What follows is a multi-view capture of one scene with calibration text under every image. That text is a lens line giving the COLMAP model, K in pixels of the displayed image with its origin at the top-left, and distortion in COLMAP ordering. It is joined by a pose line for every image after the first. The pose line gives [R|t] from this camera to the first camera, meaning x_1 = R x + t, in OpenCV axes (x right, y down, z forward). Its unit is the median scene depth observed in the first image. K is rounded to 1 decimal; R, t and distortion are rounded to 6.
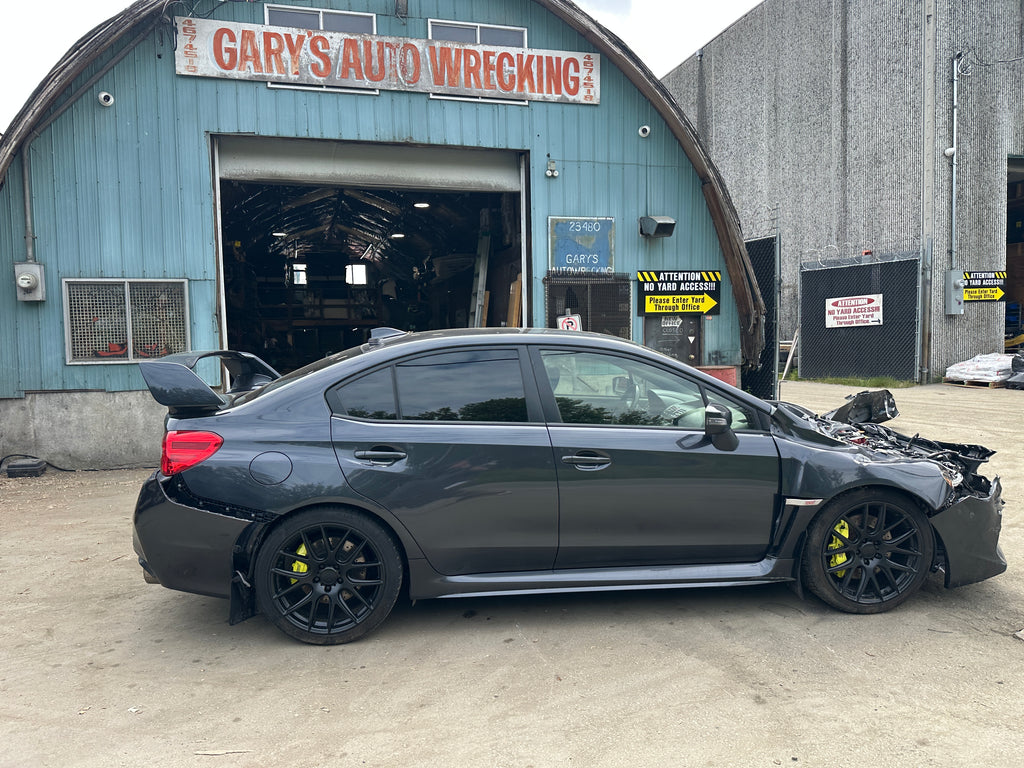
lens RADIAL K [[720.1, 0, 516.5], [0, 720.1, 393.2], [0, 0, 1]] dist [0.024392, -0.031348]
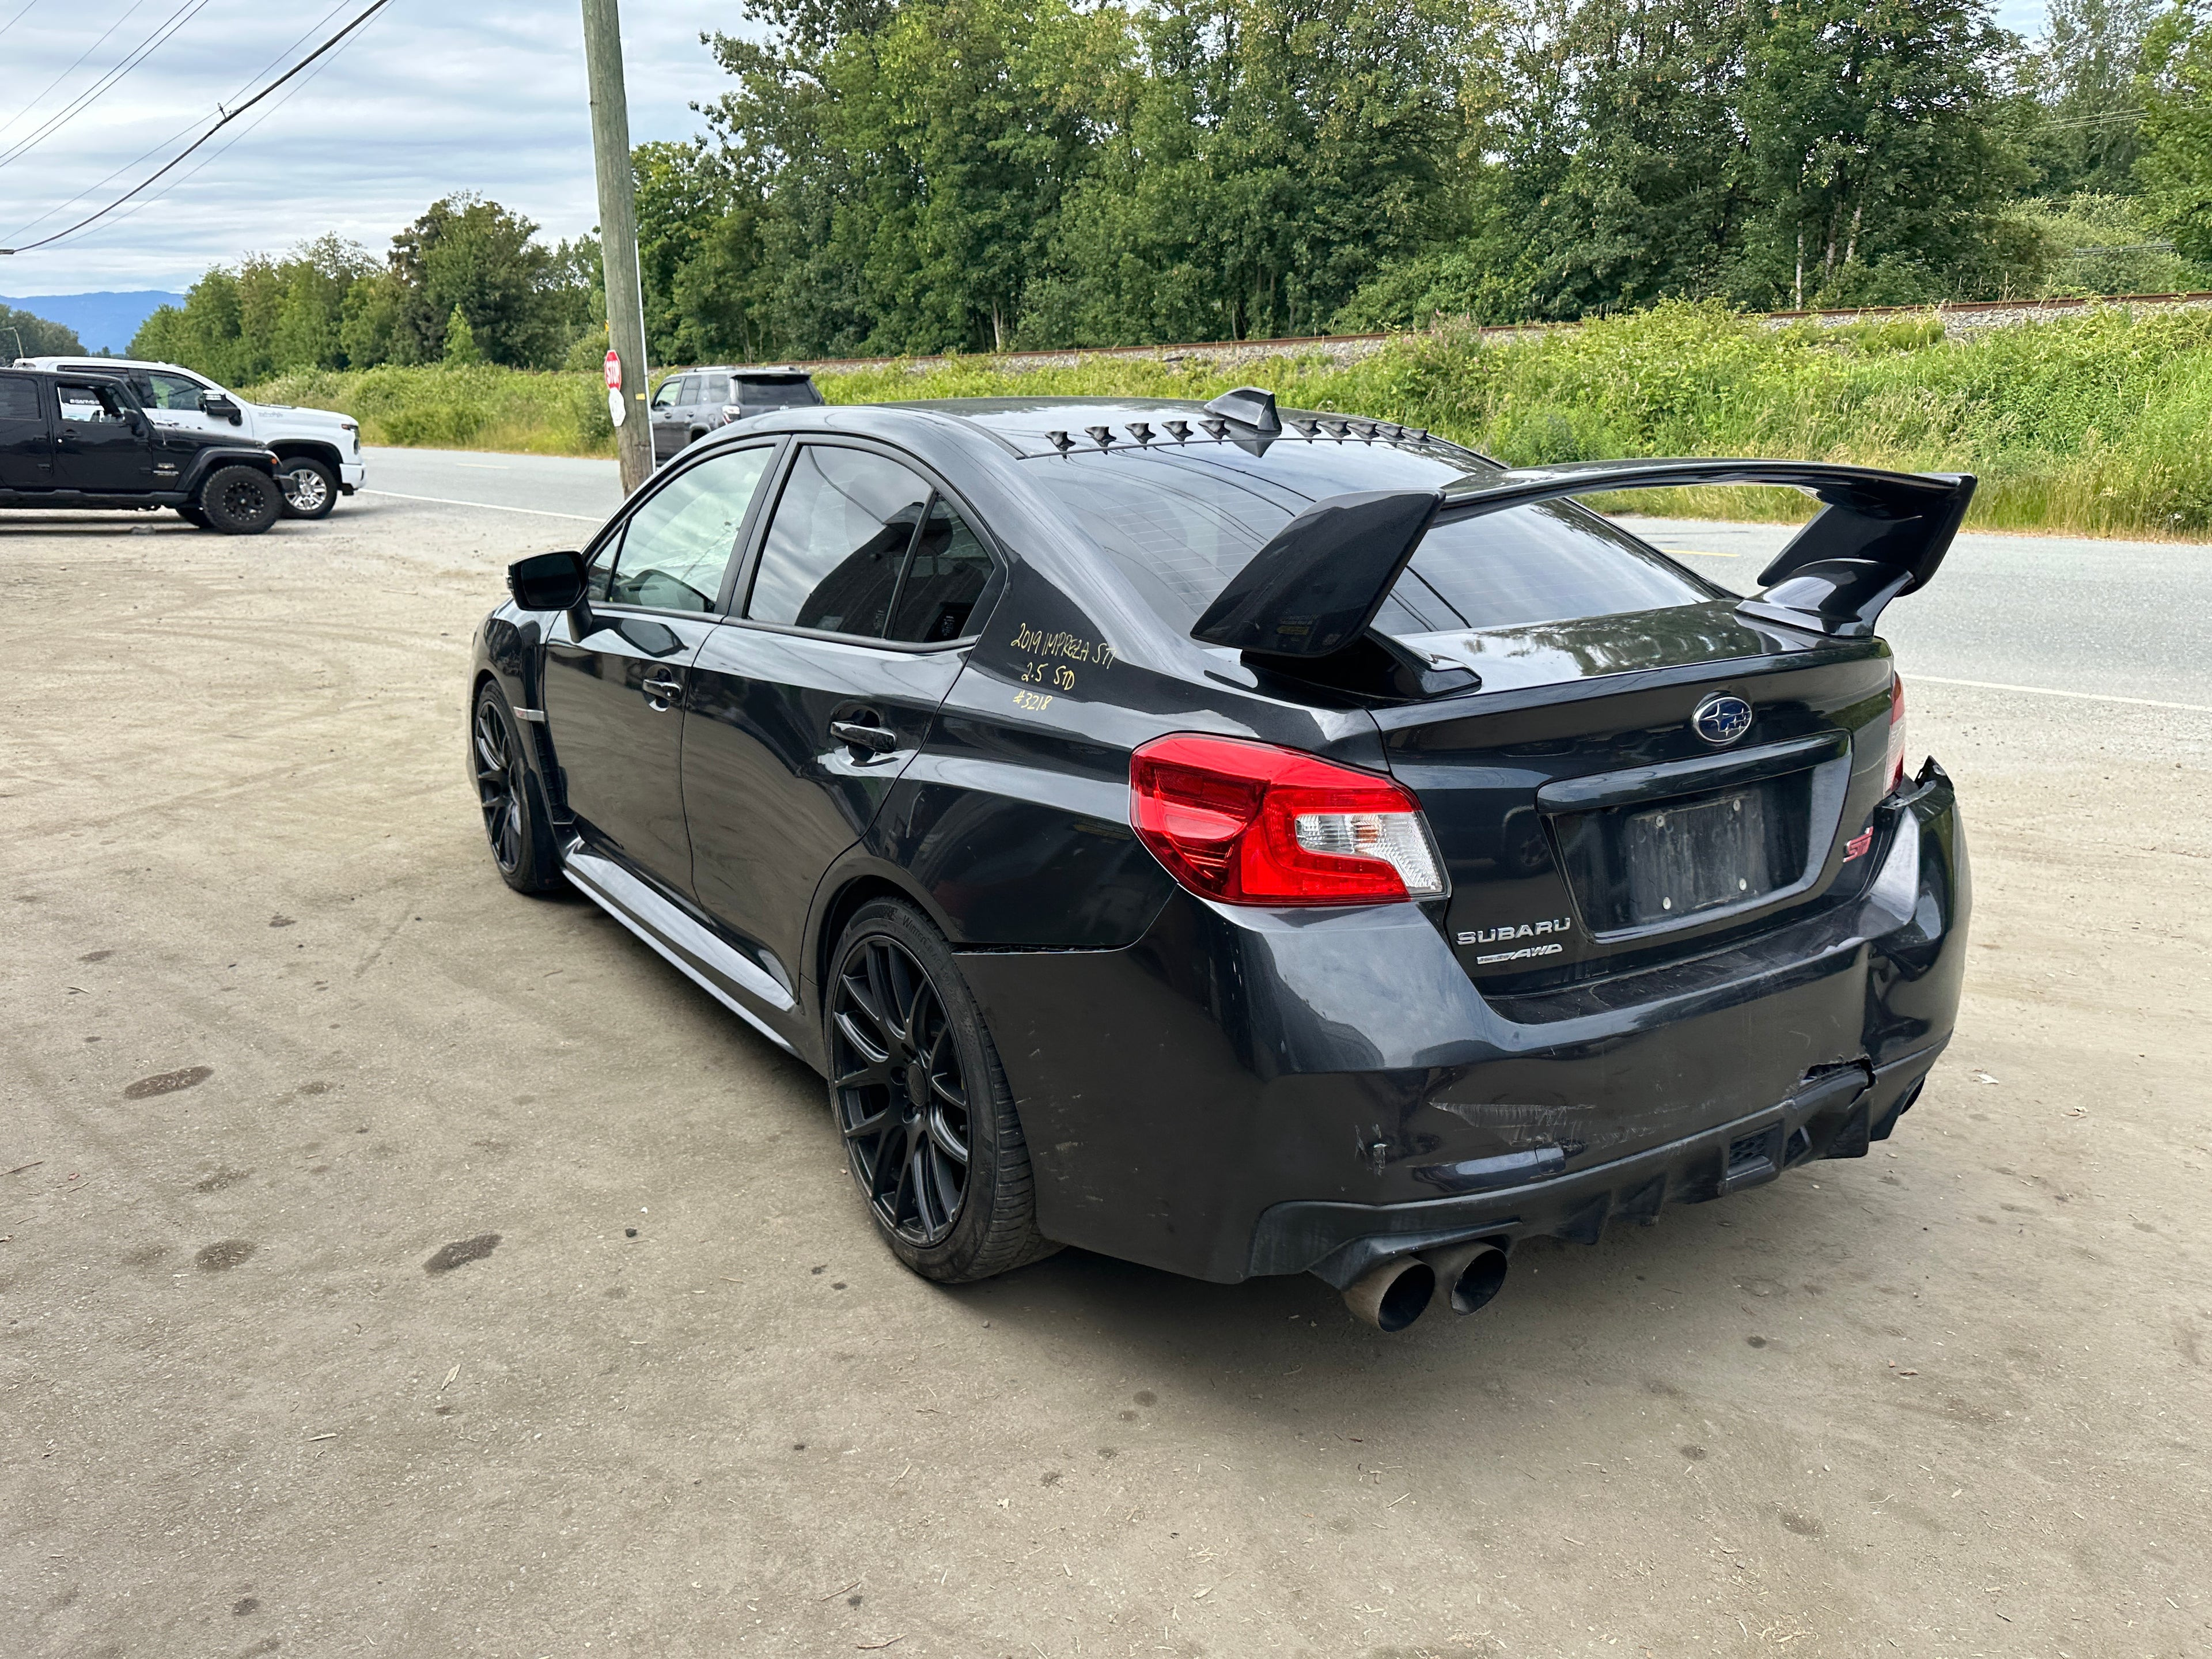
lens RADIAL K [[1555.4, 0, 1108.6], [0, 1555.4, 825.8], [0, 0, 1]] dist [0.024392, -0.031348]
pose [[-0.483811, -0.202327, 0.851464, -0.379143], [0.091316, 0.955929, 0.279037, -0.048458], [-0.870396, 0.212753, -0.444013, 0.663561]]
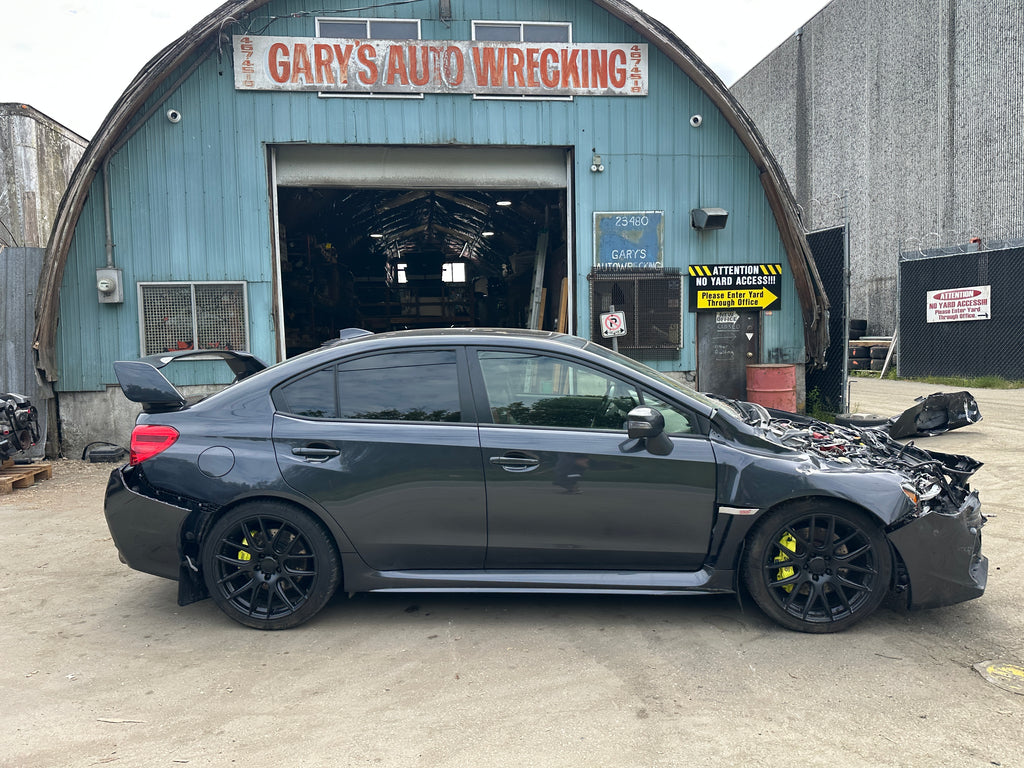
lens RADIAL K [[720.1, 0, 516.9], [0, 720.1, 393.4], [0, 0, 1]] dist [0.024392, -0.031348]
pose [[0.987225, 0.010924, -0.158954, 0.100952], [-0.009689, 0.999917, 0.008543, -0.004089], [0.159035, -0.006894, 0.987249, 0.005367]]
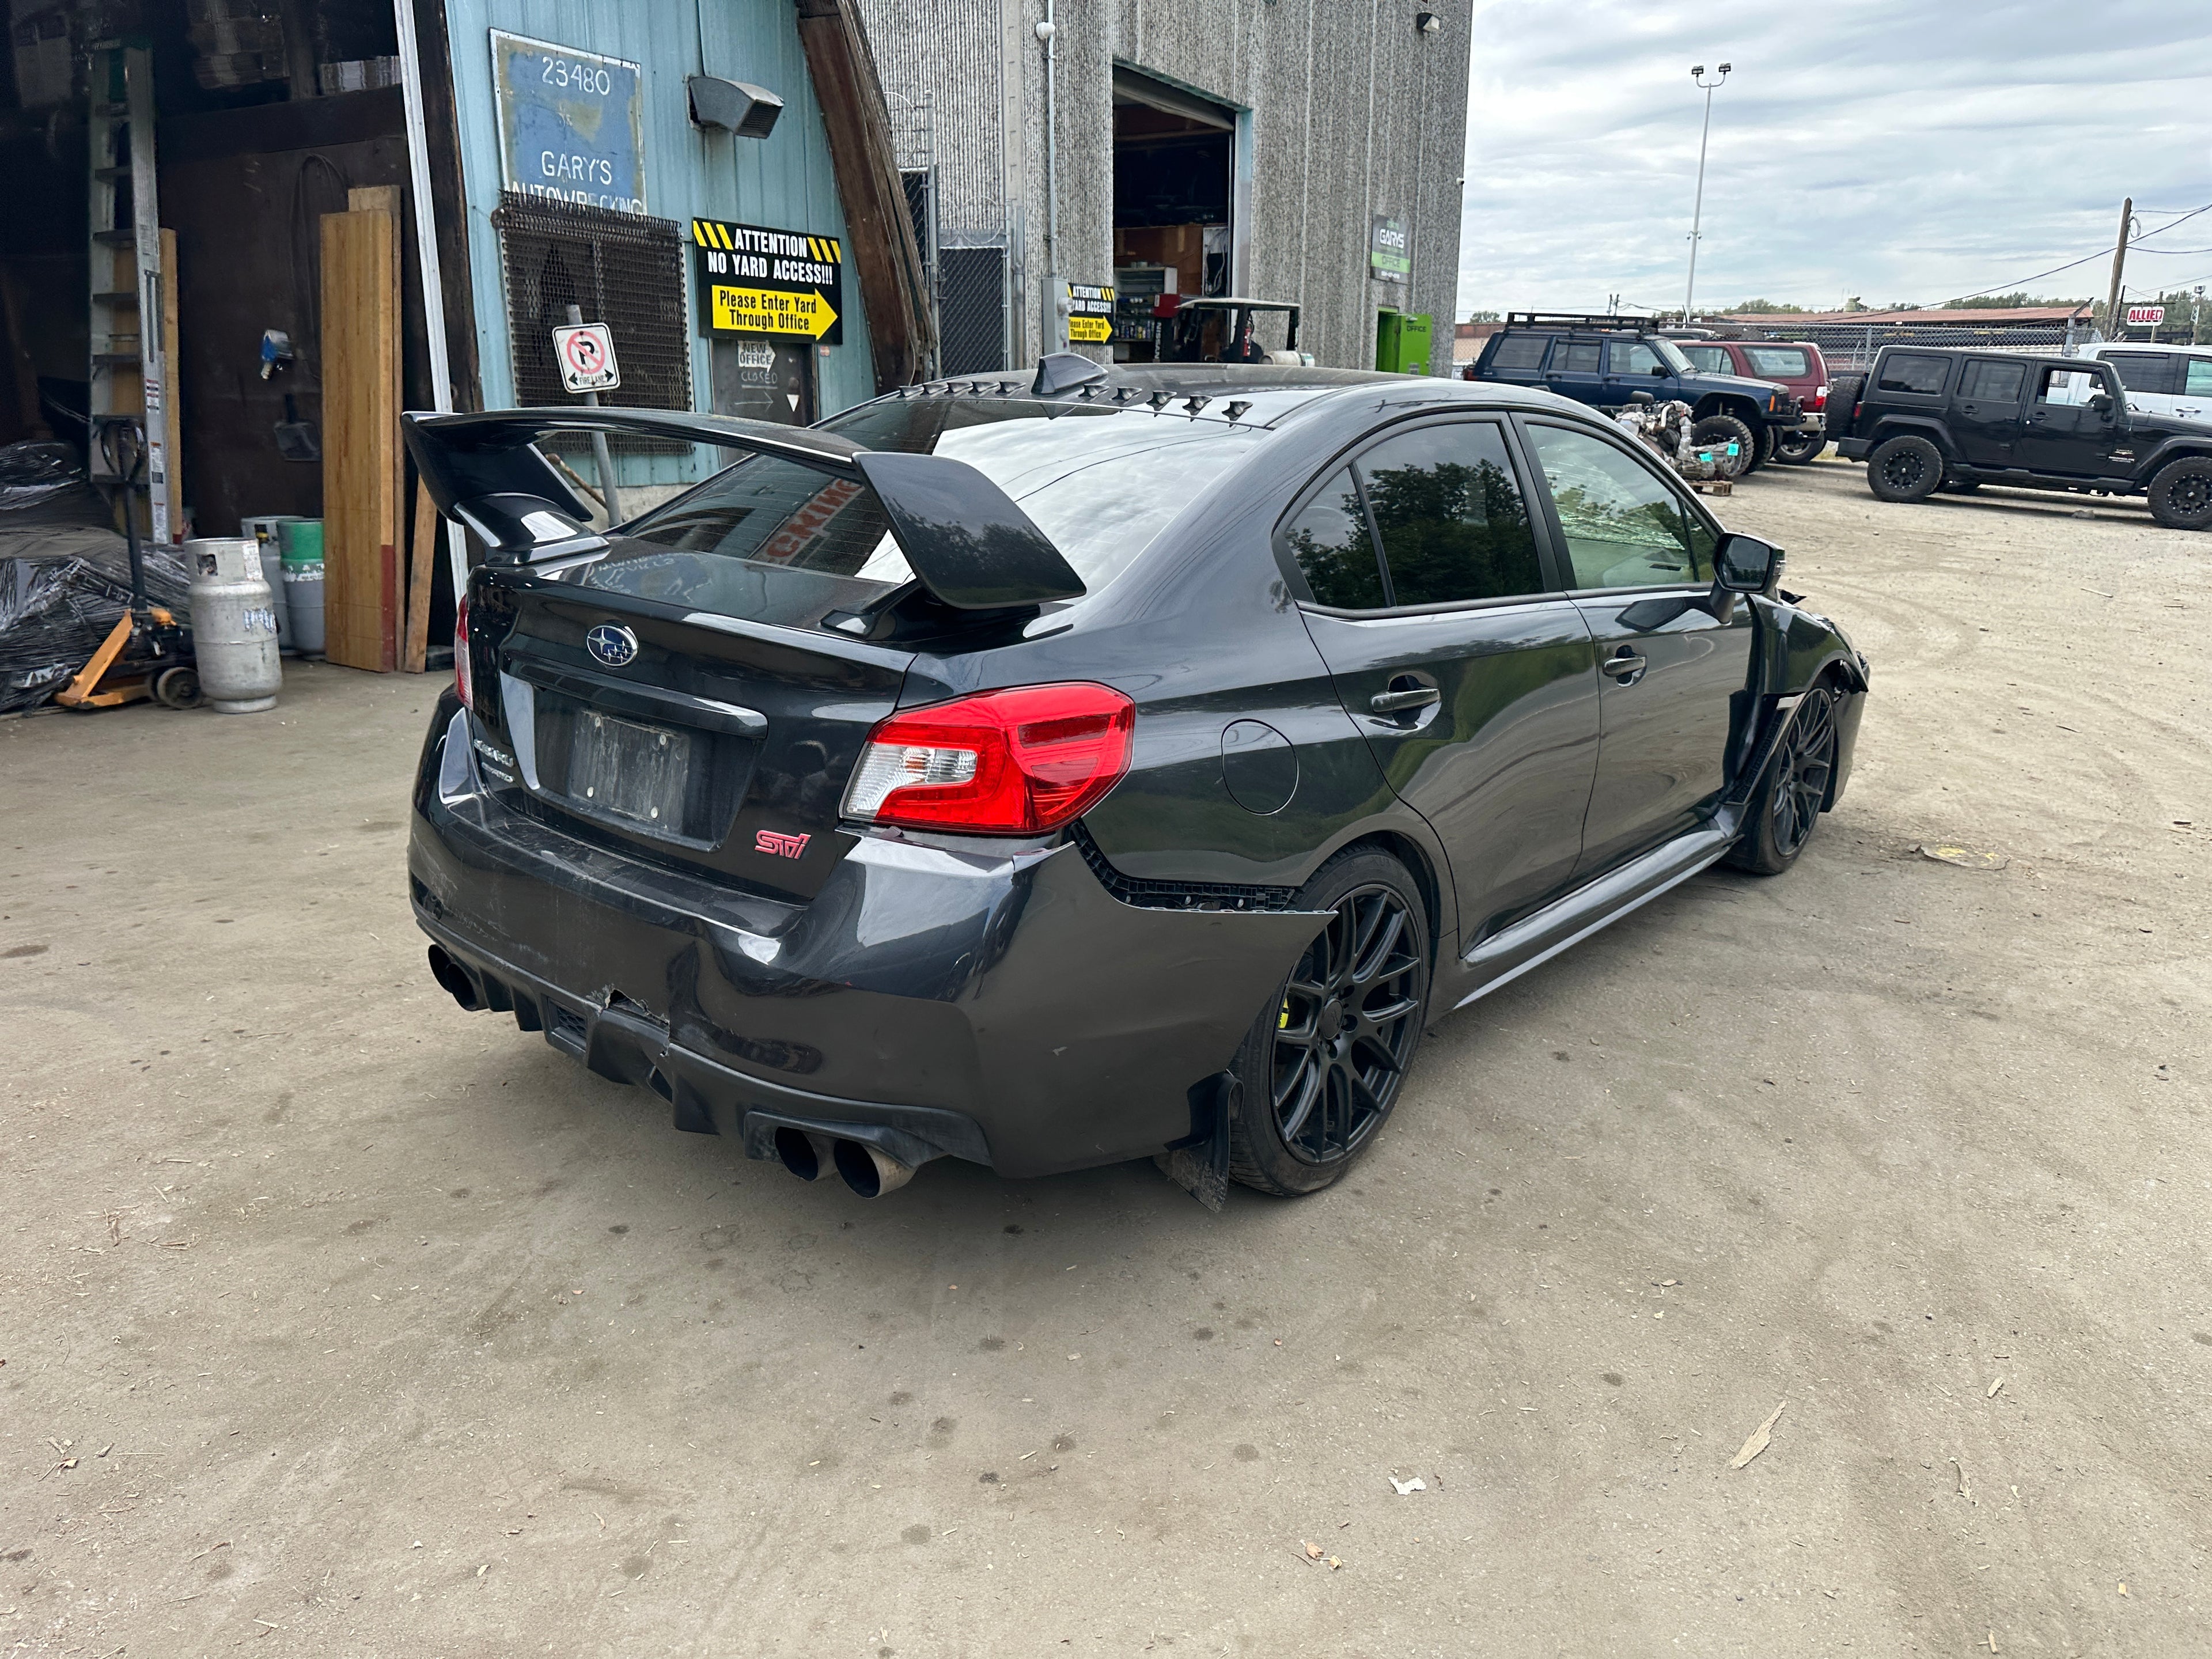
lens RADIAL K [[1555.4, 0, 1120.3], [0, 1555.4, 849.4], [0, 0, 1]] dist [0.024392, -0.031348]
pose [[0.699096, -0.171750, 0.694094, -0.346884], [0.026741, 0.976324, 0.214653, -0.007619], [-0.714528, -0.131502, 0.687137, 0.198210]]
